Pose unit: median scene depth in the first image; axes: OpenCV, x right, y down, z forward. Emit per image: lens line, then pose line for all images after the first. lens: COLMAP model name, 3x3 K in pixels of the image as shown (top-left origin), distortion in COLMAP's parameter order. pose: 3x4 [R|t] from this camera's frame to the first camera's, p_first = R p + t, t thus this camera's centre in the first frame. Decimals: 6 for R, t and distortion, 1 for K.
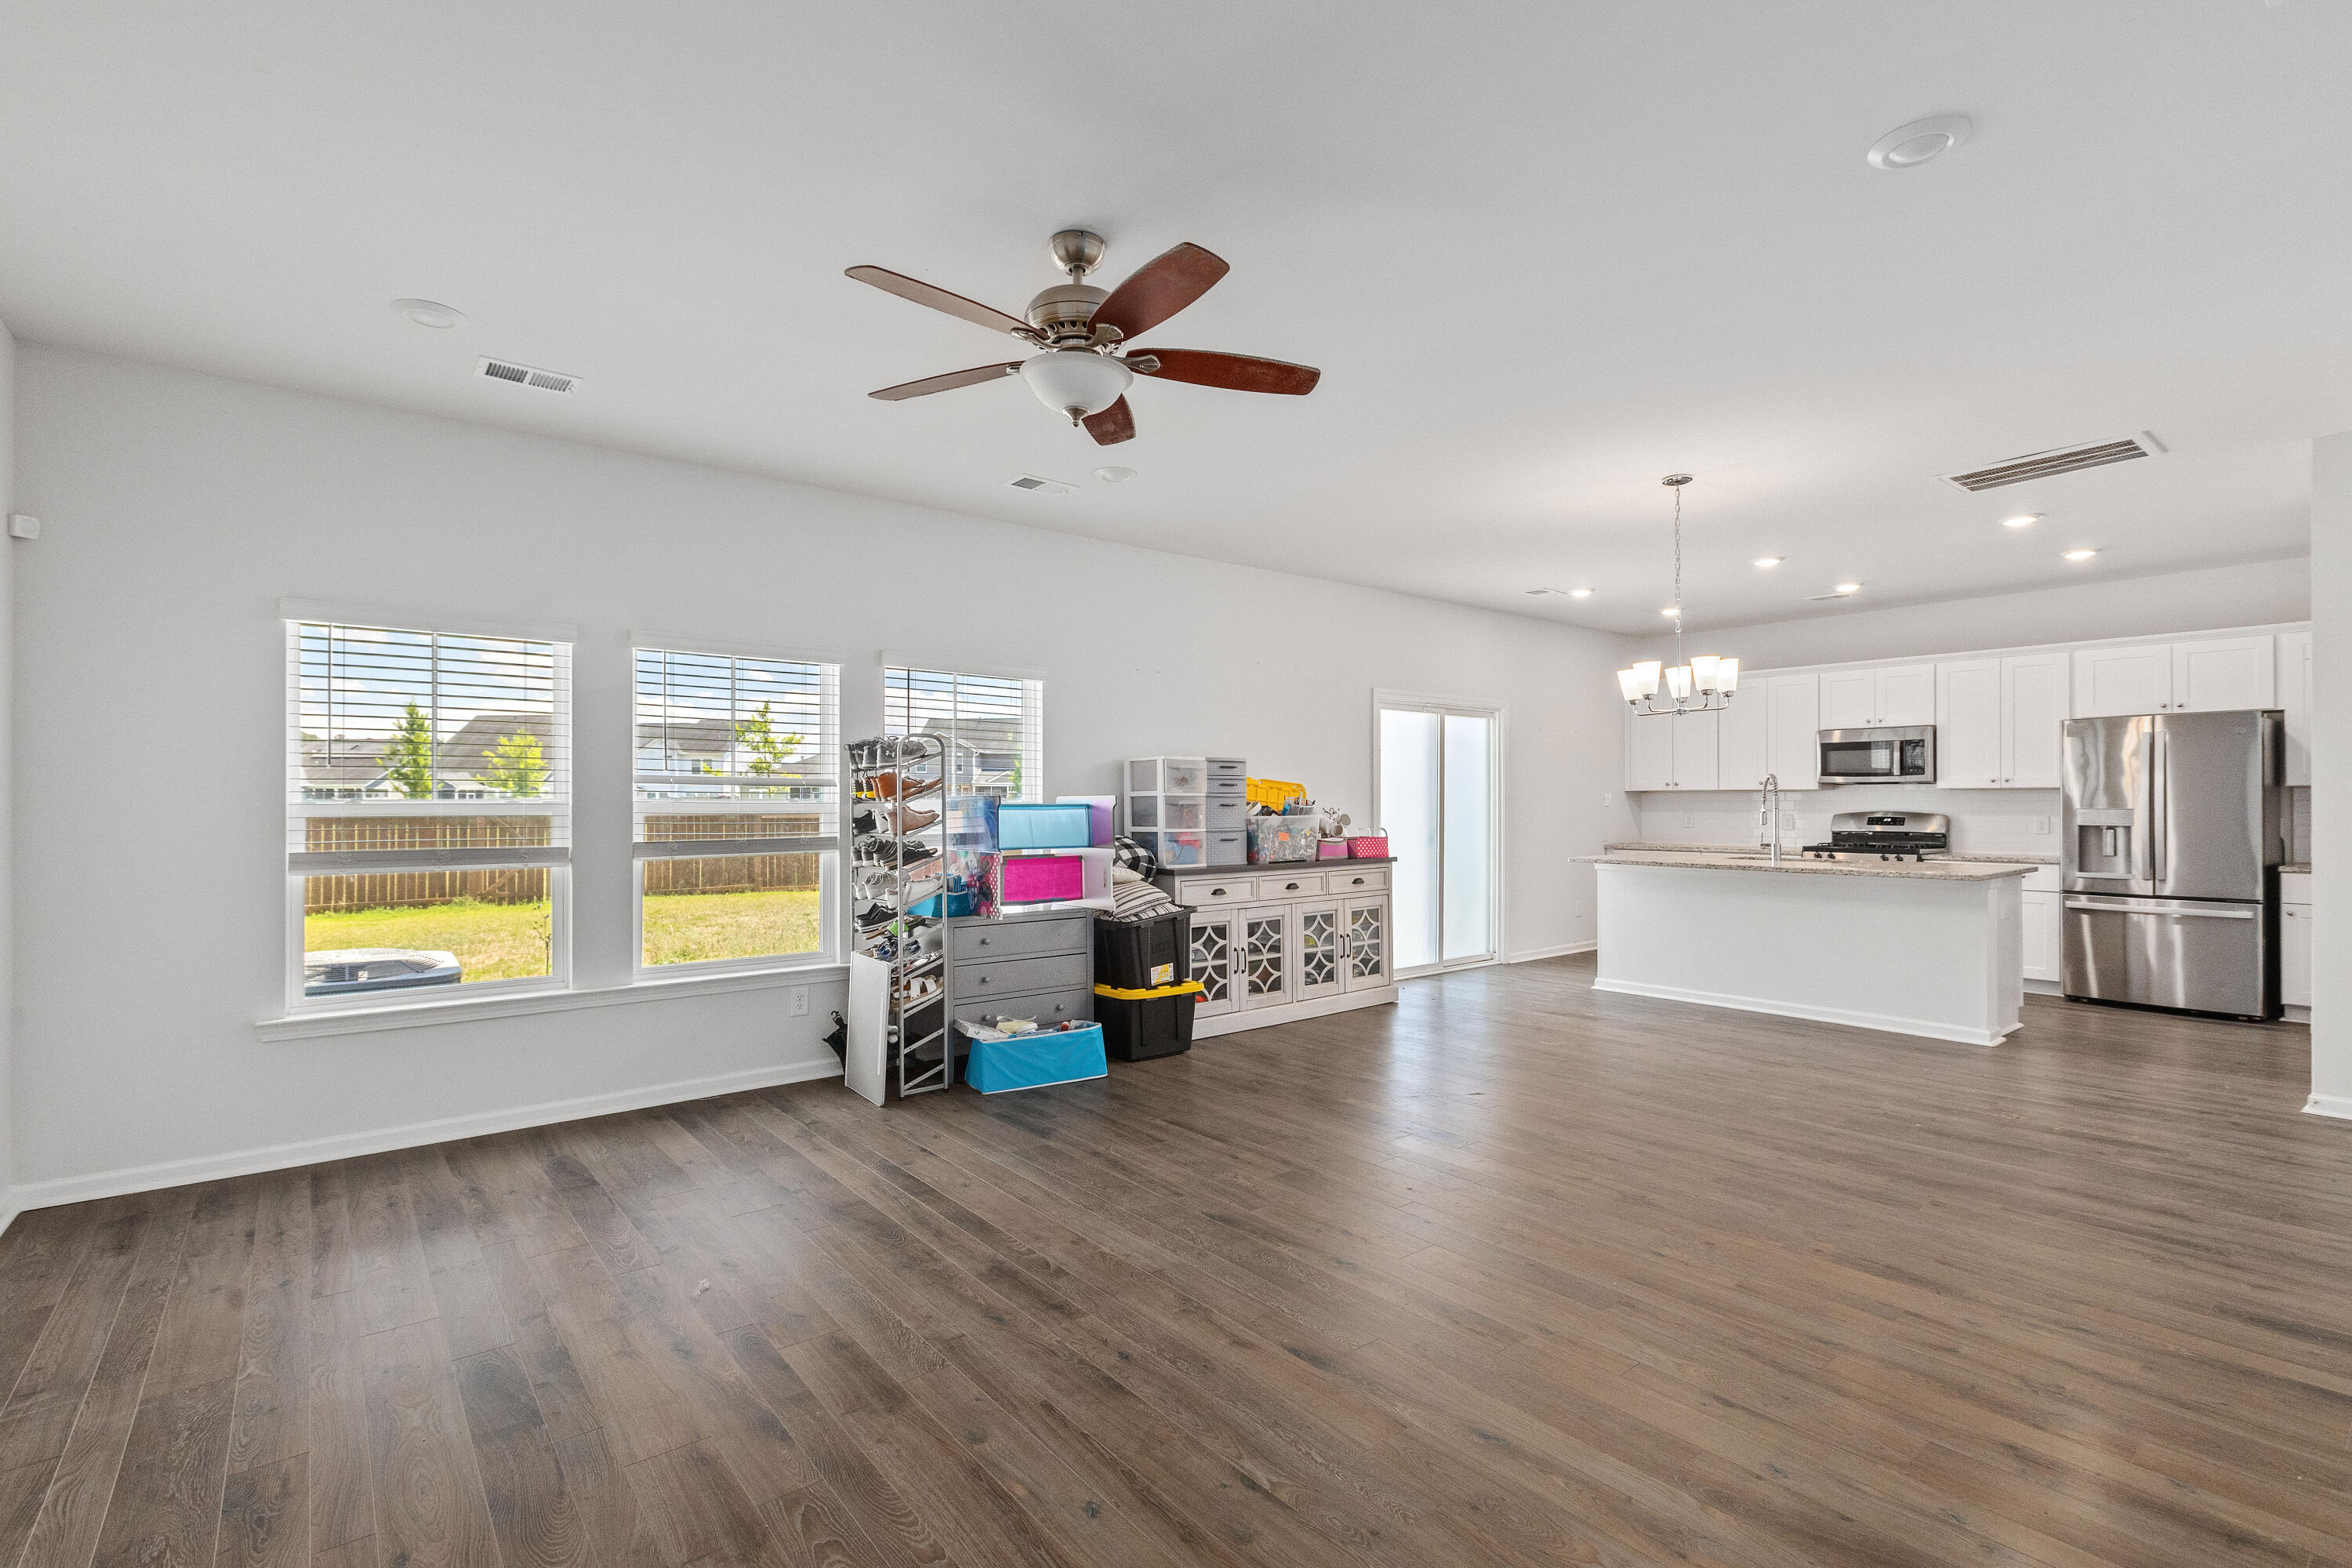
lens RADIAL K [[1068.2, 0, 1176.1], [0, 1068.2, 798.6], [0, 0, 1]] dist [0.002091, -0.000093]
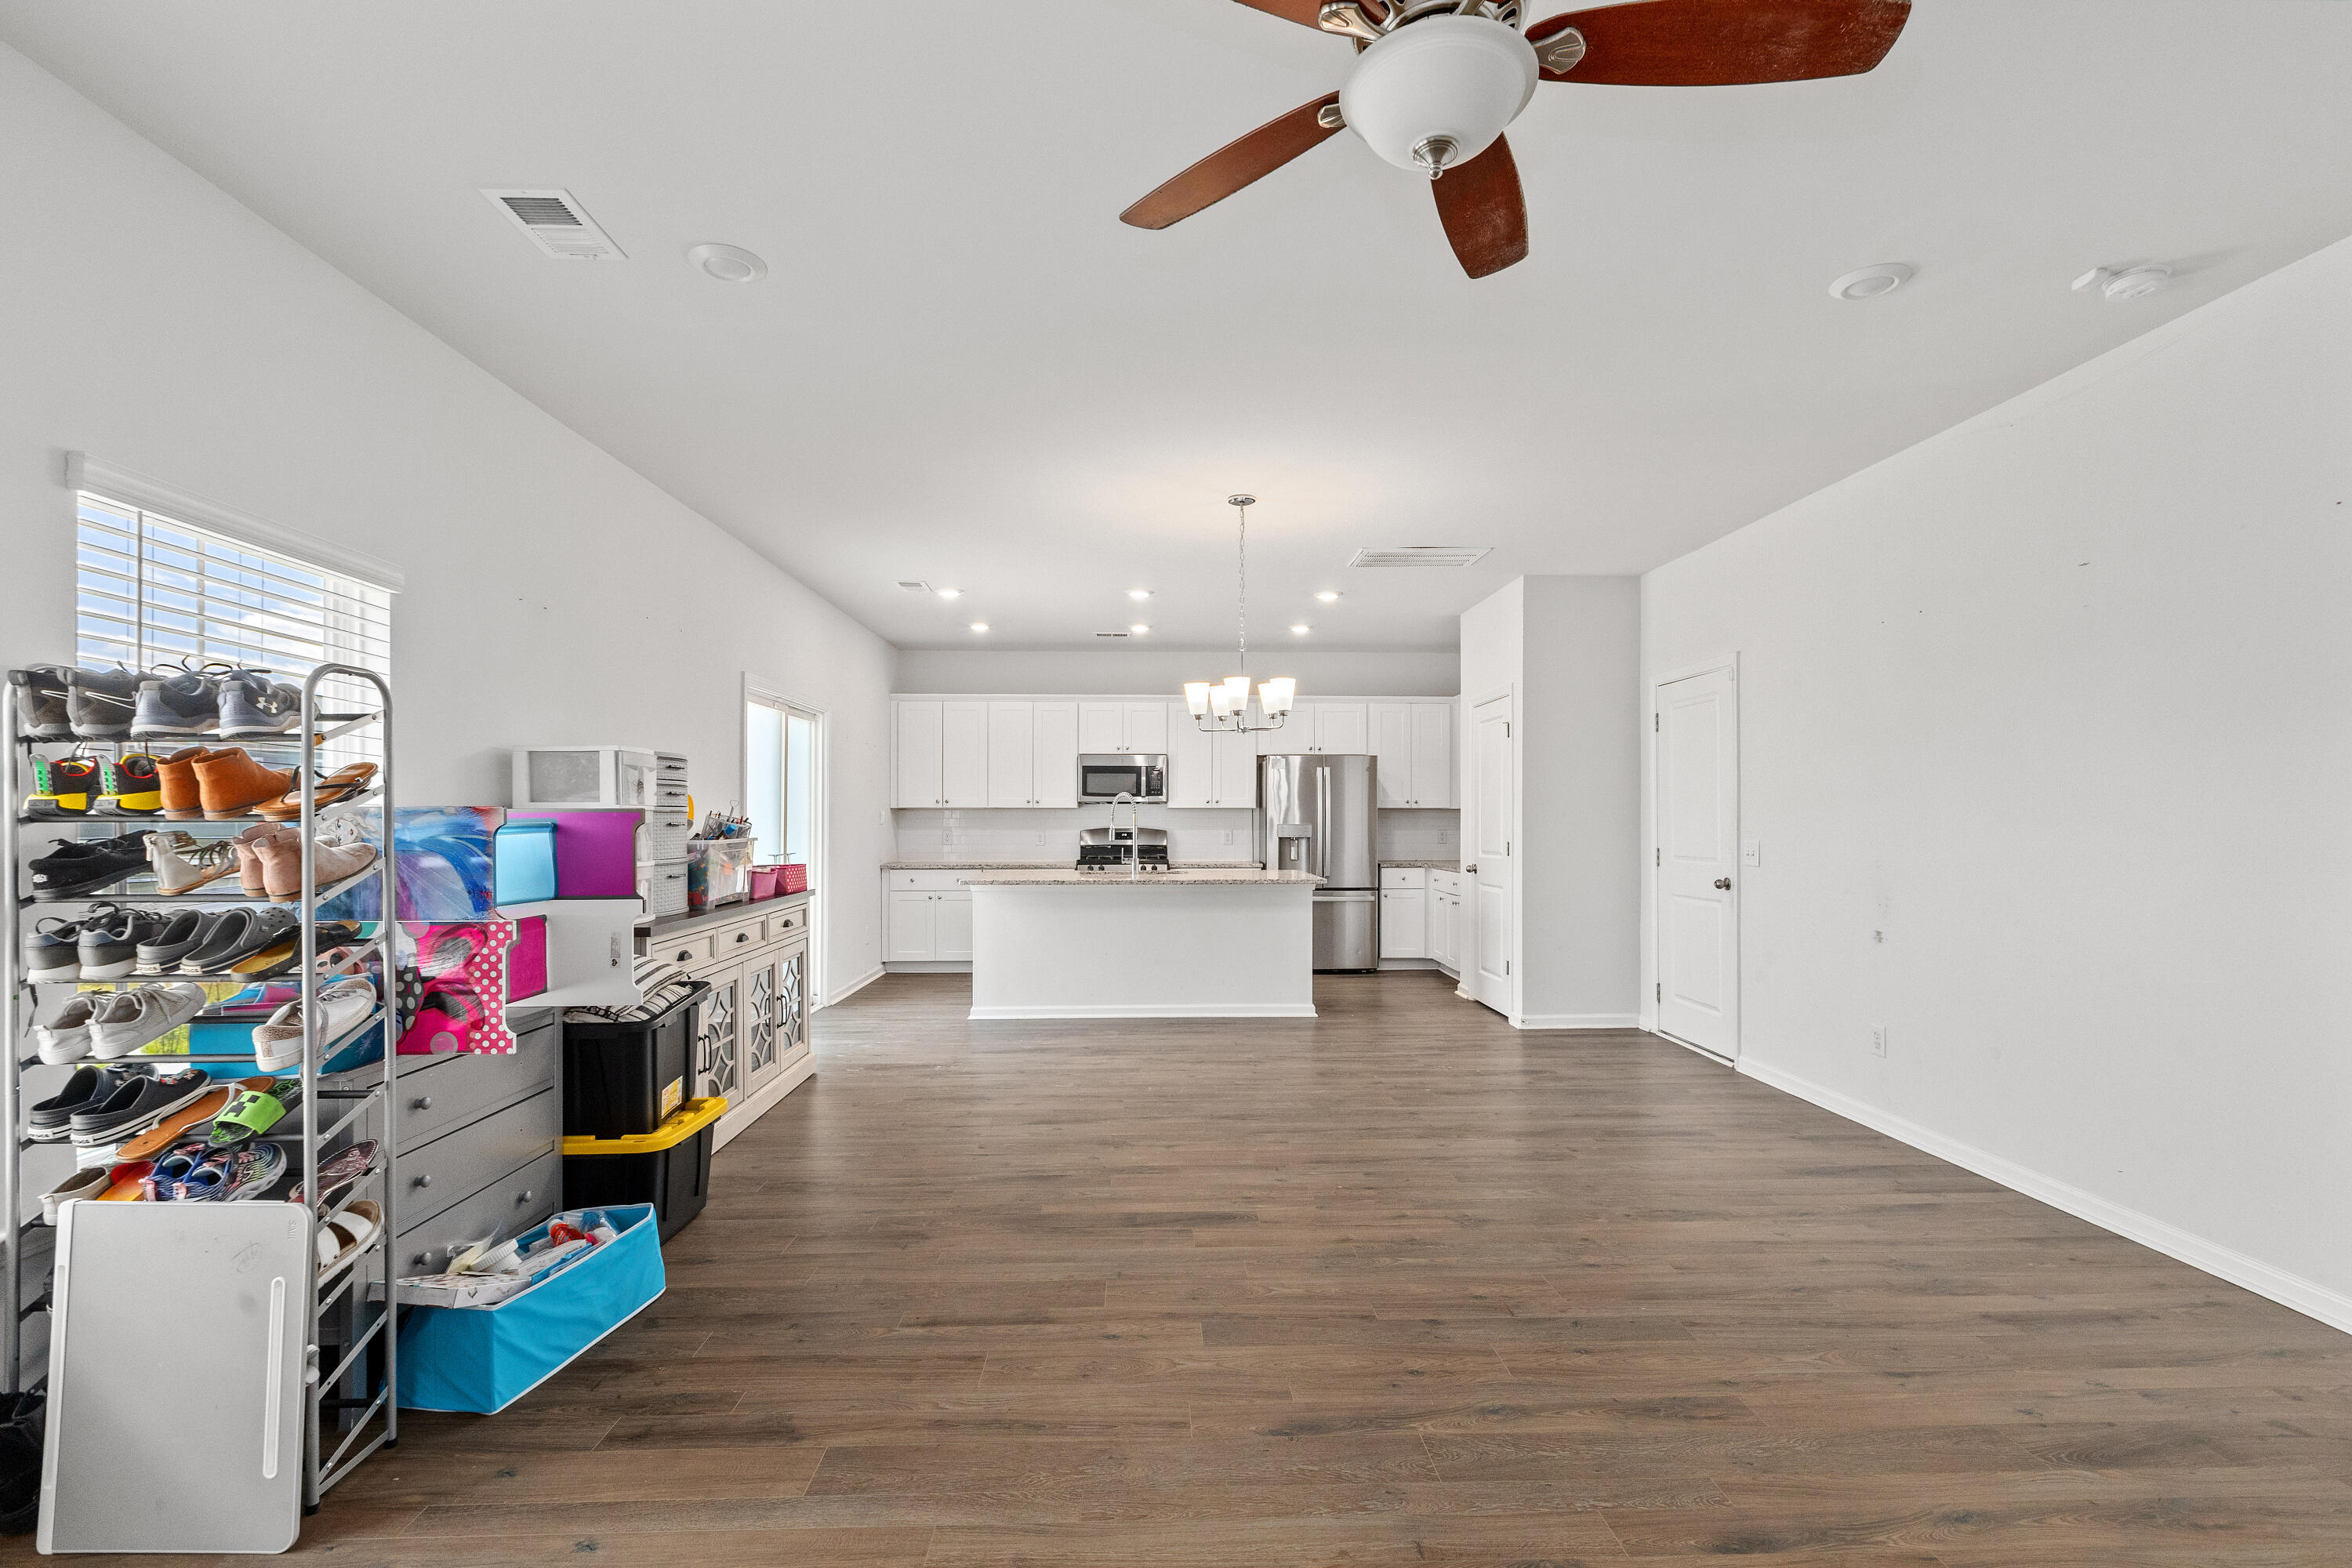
lens RADIAL K [[1068.2, 0, 1176.1], [0, 1068.2, 817.0], [0, 0, 1]] dist [0.002091, -0.000093]
pose [[0.602006, 0.001642, 0.798490, -0.346909], [-0.002770, 0.999996, 0.000033, 0.000892], [-0.798487, -0.002232, 0.602008, 0.409265]]
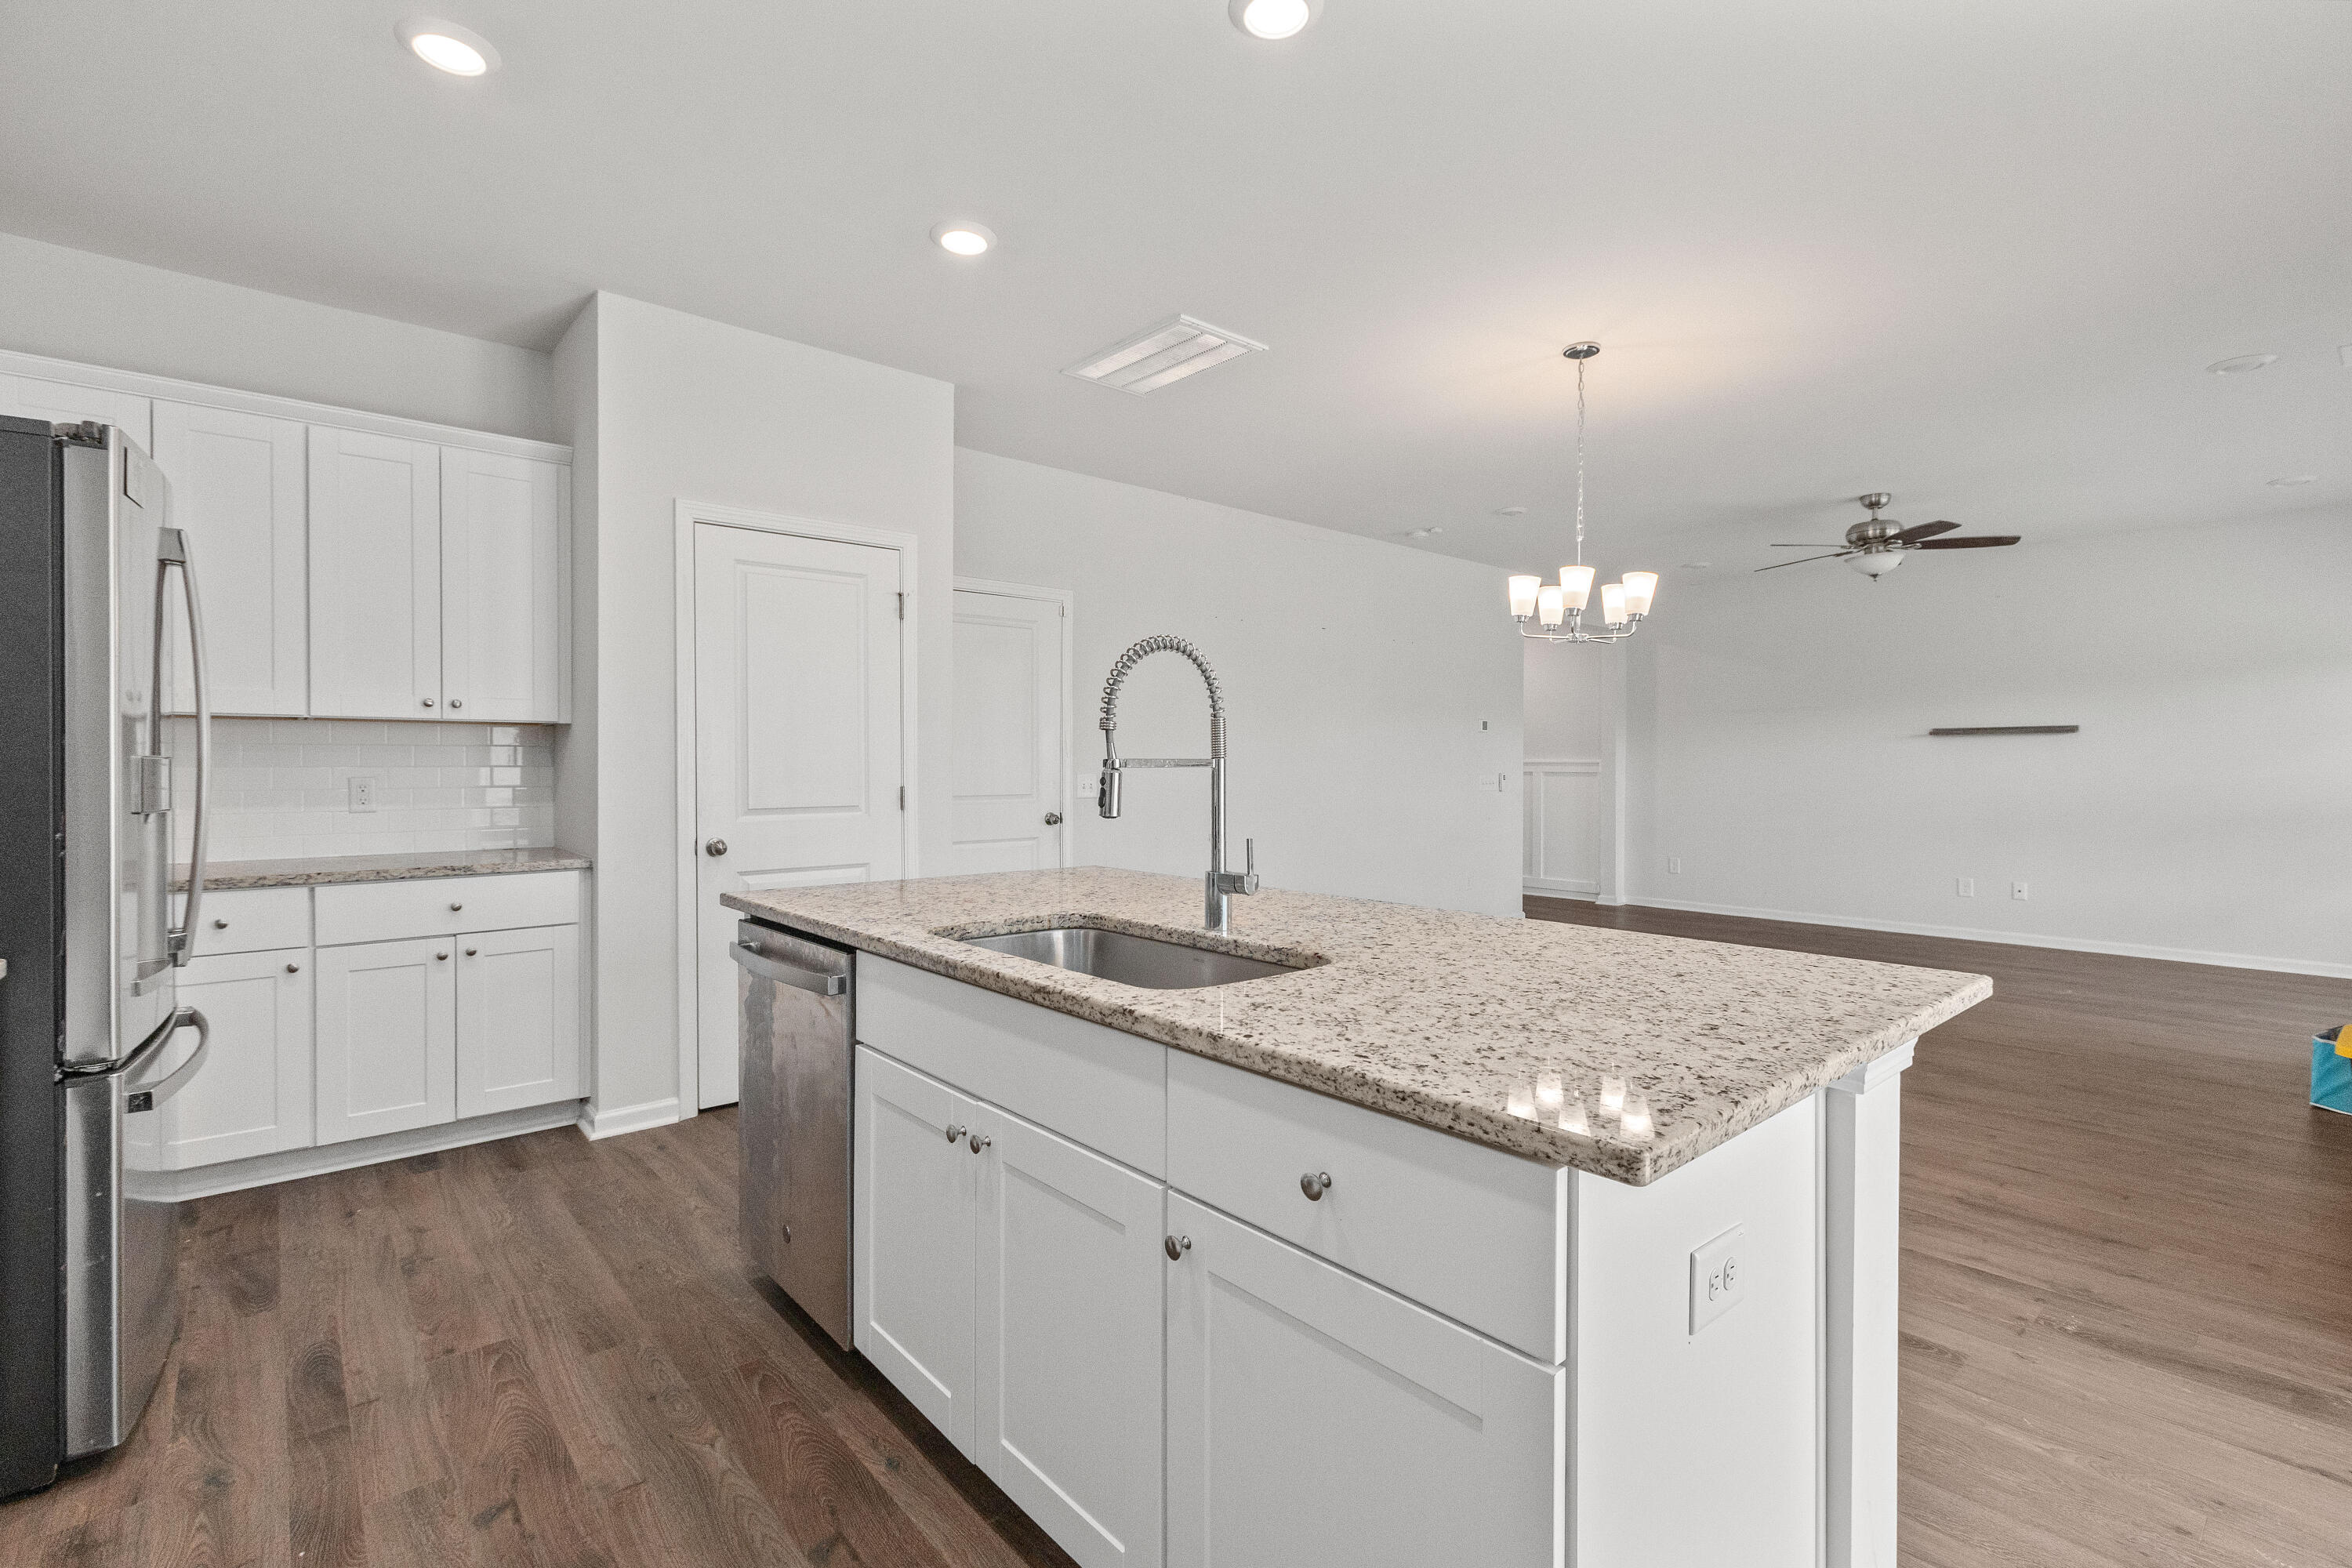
lens RADIAL K [[1068.2, 0, 1166.4], [0, 1068.2, 773.2], [0, 0, 1]] dist [0.002091, -0.000093]
pose [[-0.999560, -0.000013, -0.029675, 0.750679], [-0.000144, 0.999990, 0.004398, 0.015874], [0.029674, 0.004400, -0.999550, 1.672782]]
